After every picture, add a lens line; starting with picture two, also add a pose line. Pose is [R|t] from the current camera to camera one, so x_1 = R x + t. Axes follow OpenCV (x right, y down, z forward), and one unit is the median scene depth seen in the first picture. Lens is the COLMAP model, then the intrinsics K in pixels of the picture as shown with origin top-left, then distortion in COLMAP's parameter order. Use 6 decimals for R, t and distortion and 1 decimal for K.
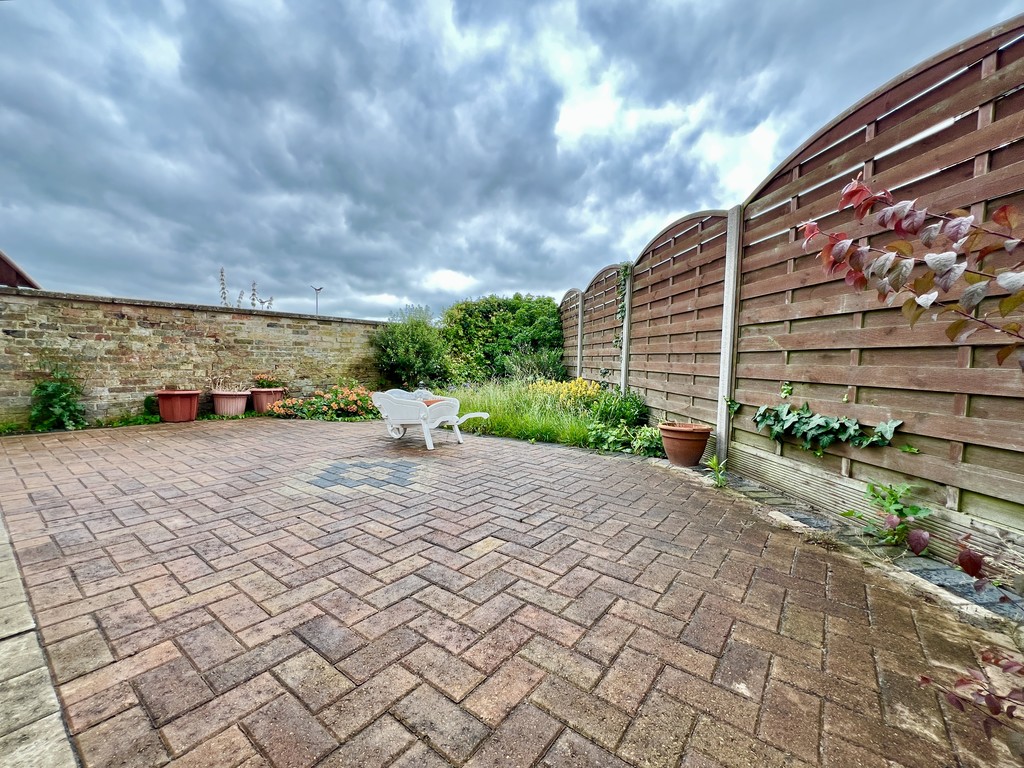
lens RADIAL K [[411.6, 0, 512.7], [0, 411.6, 385.1], [0, 0, 1]] dist [0.000050, 0.000282]
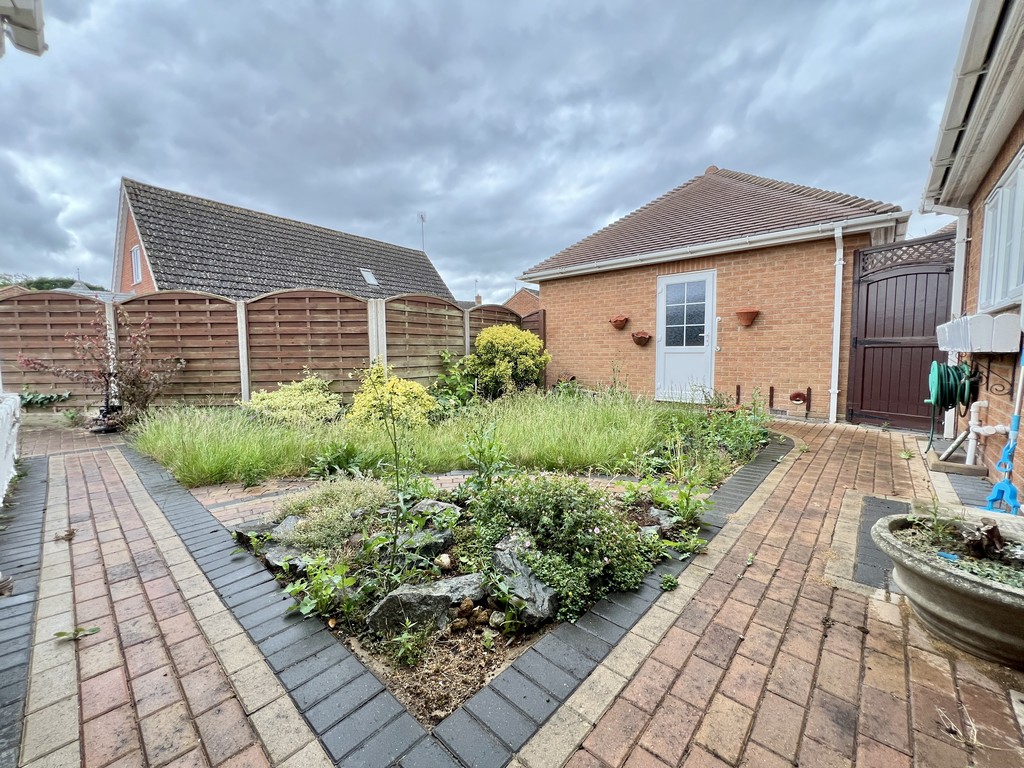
lens RADIAL K [[411.6, 0, 509.4], [0, 411.6, 382.7], [0, 0, 1]] dist [0.000050, 0.000282]
pose [[0.090401, -0.089838, 0.991845, -1.154518], [0.074503, 0.993742, 0.083219, -0.001994], [-0.993115, 0.066372, 0.096528, -1.614416]]
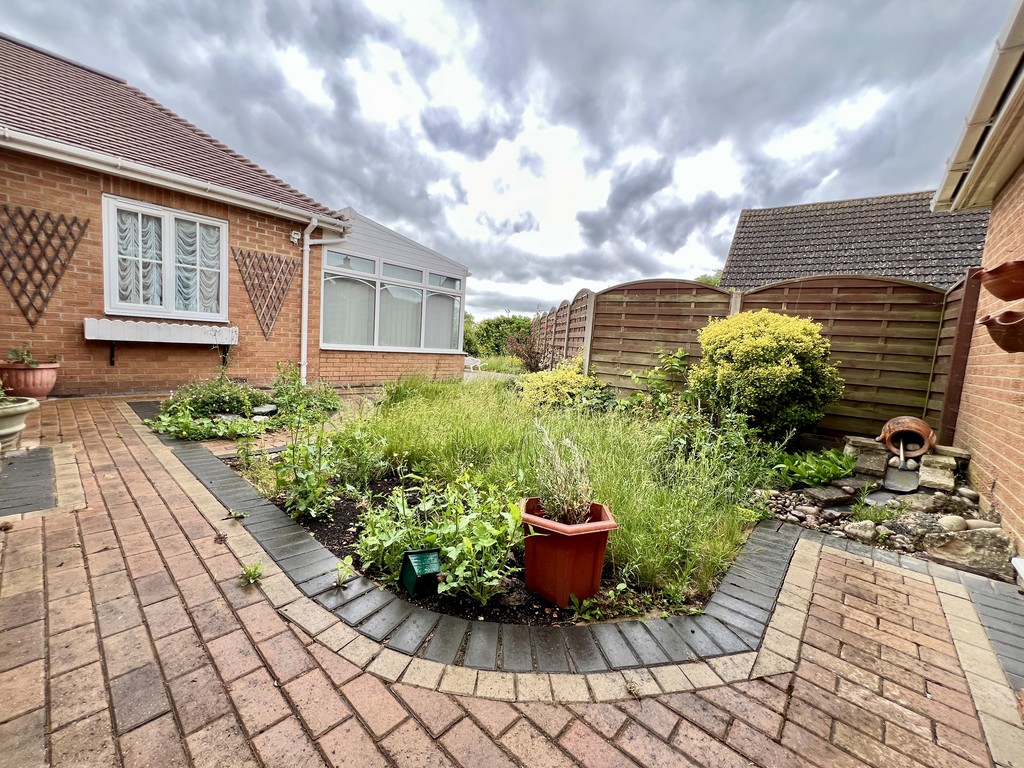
lens RADIAL K [[411.6, 0, 509.2], [0, 411.6, 383.8], [0, 0, 1]] dist [0.000050, 0.000282]
pose [[0.995113, 0.065435, -0.073954, 0.429346], [-0.062712, 0.997286, 0.038564, 0.104022], [0.076277, -0.033738, 0.996516, -2.791837]]
